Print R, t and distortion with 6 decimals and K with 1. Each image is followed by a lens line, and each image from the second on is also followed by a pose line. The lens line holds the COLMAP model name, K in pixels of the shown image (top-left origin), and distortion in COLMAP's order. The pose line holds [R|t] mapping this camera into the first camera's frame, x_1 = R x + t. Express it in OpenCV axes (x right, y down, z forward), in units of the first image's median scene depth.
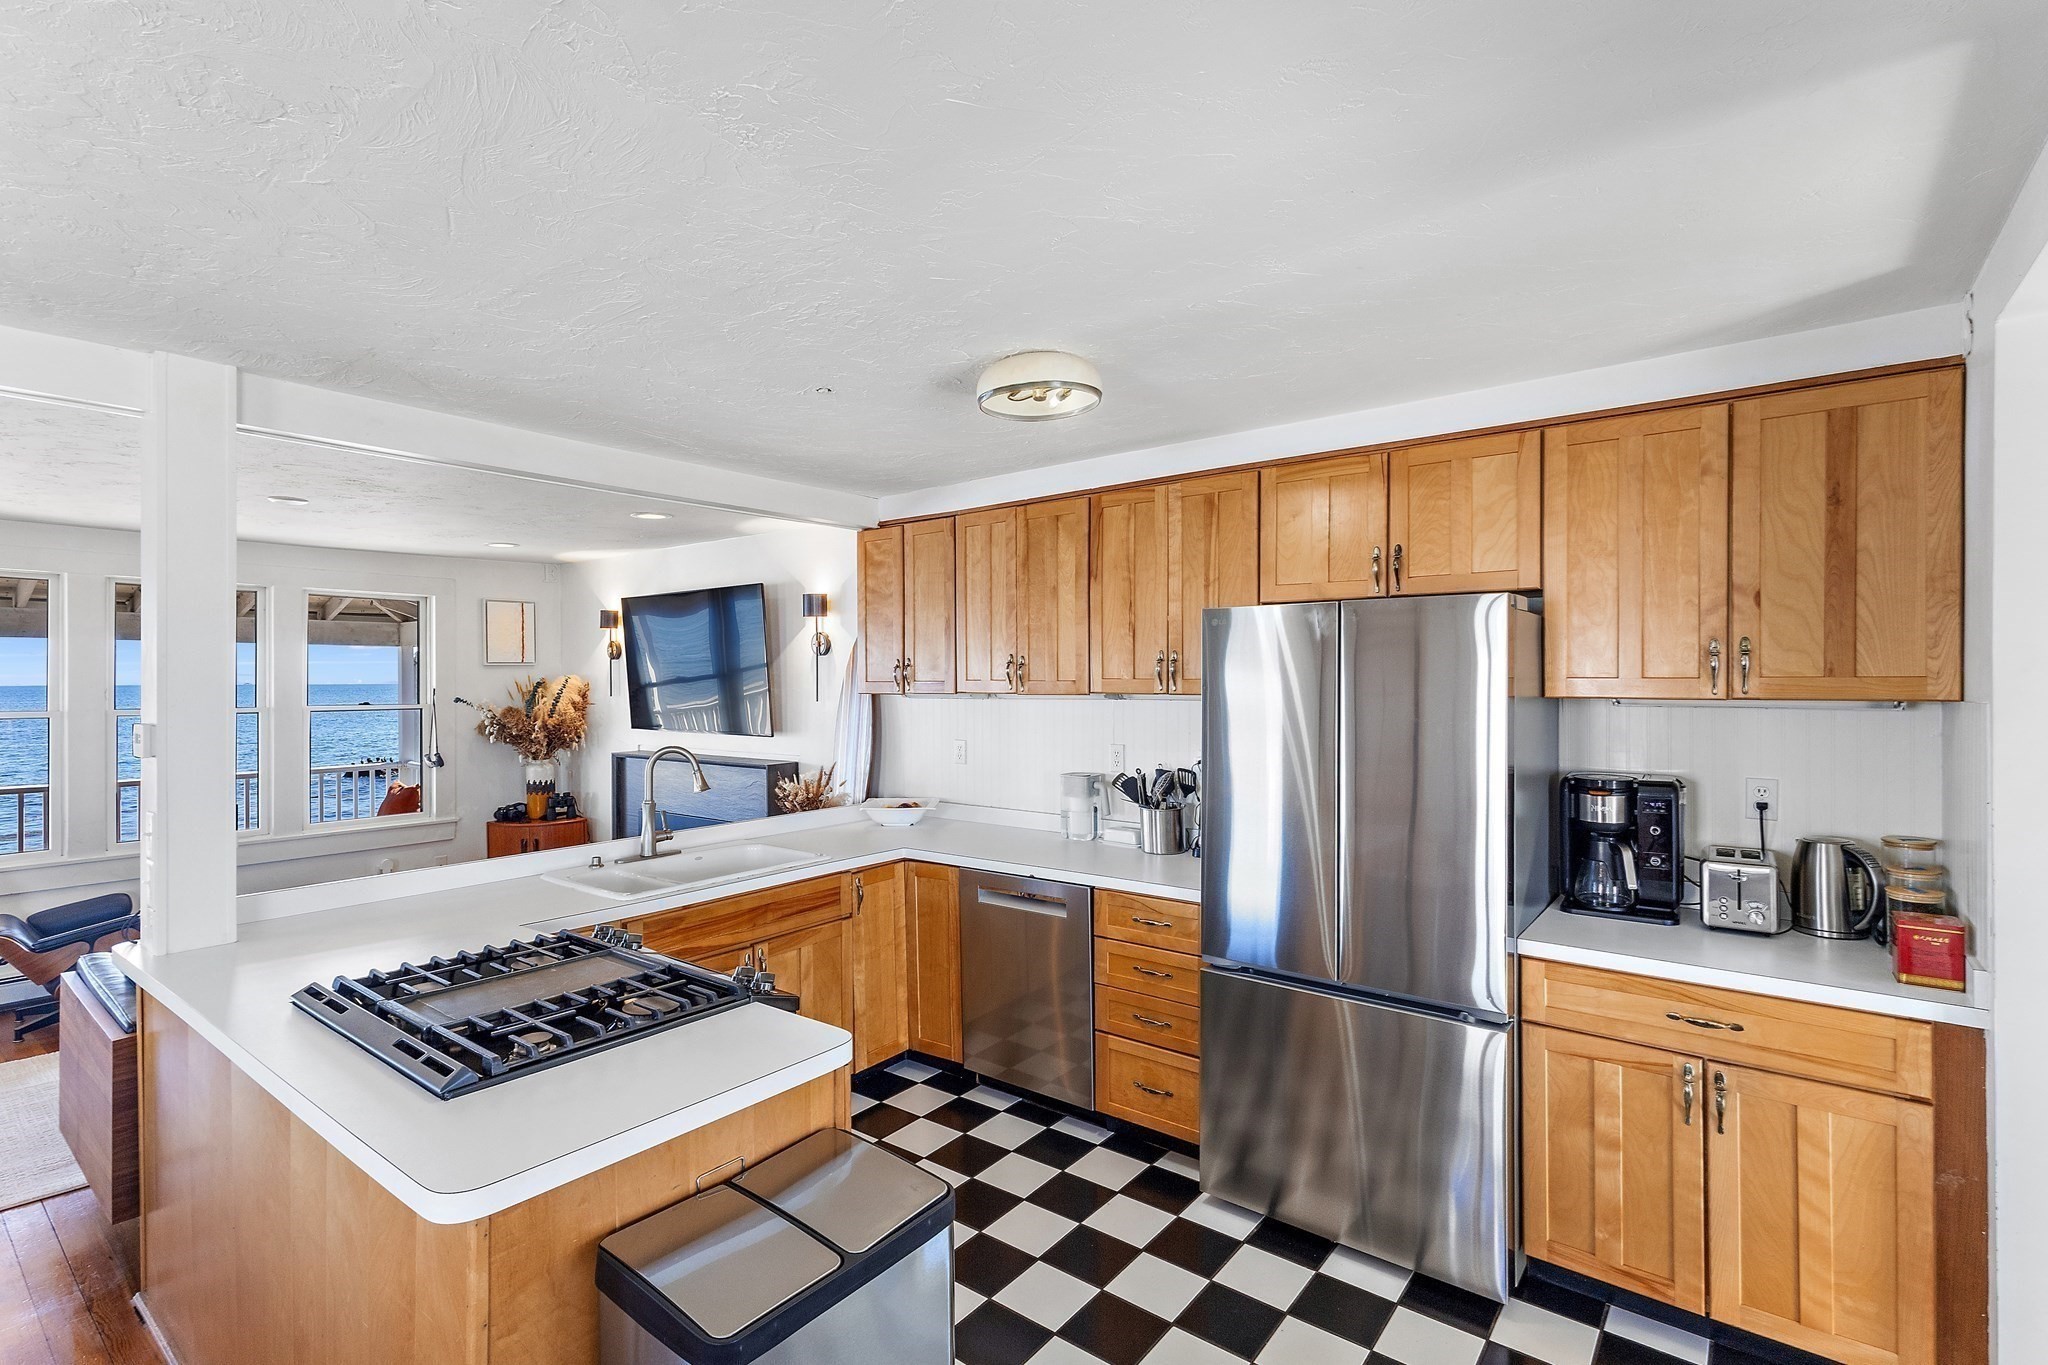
lens RADIAL K [[948.3, 0, 1025.0], [0, 948.3, 678.9], [0, 0, 1]] dist [0.000213, -0.000328]
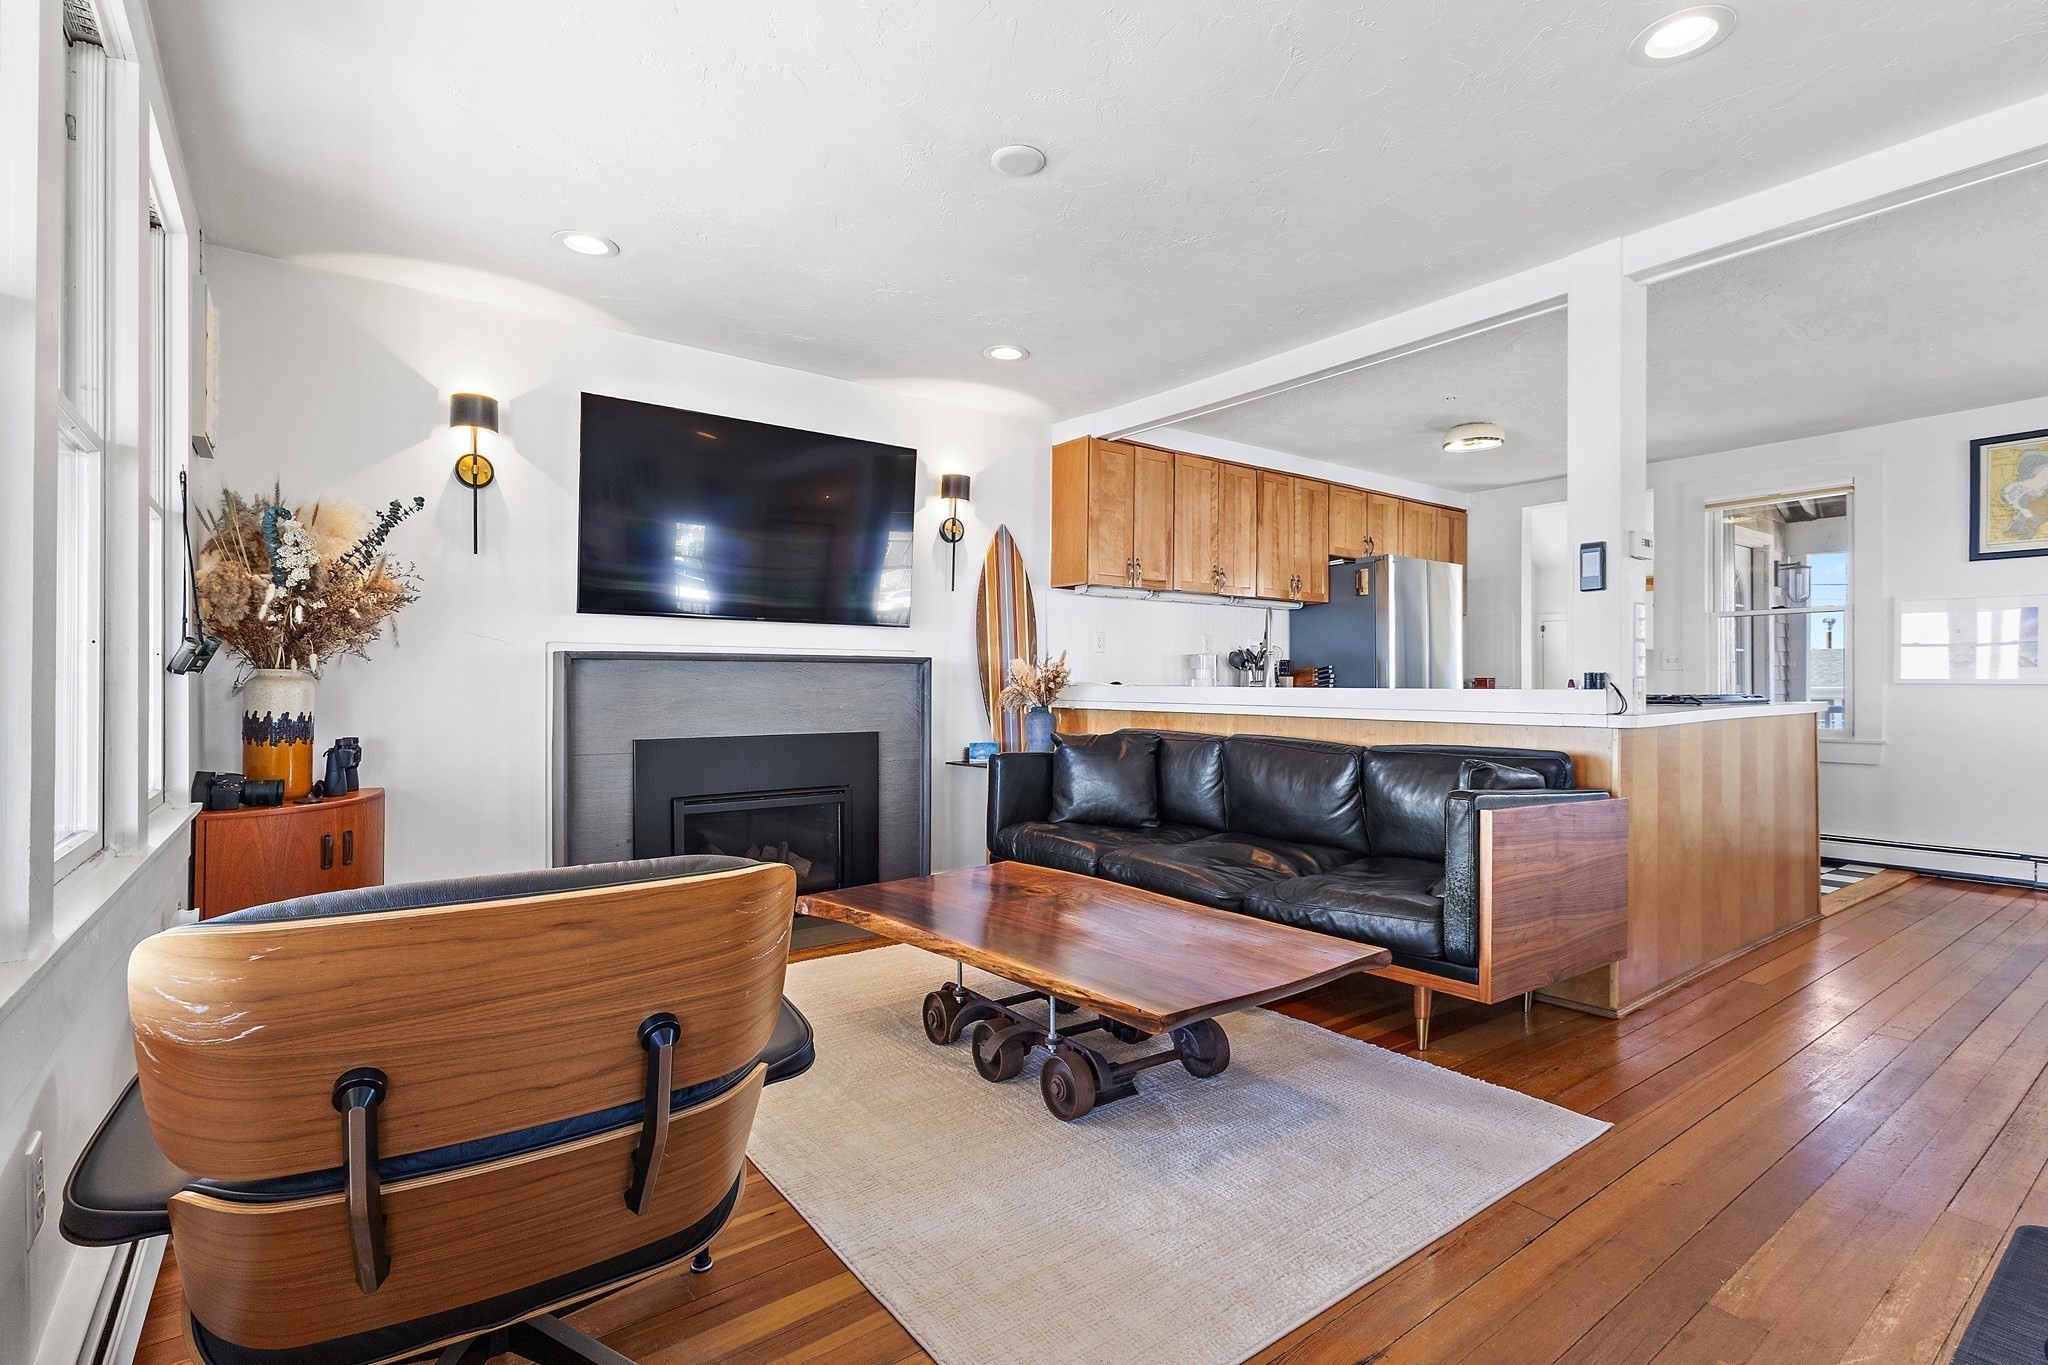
lens RADIAL K [[948.3, 0, 1024.7], [0, 948.3, 681.9], [0, 0, 1]] dist [0.000213, -0.000328]
pose [[0.266042, 0.008045, 0.963928, -1.515878], [0.000340, 0.999964, -0.008439, 0.167417], [-0.963961, 0.002573, 0.266030, 0.937138]]
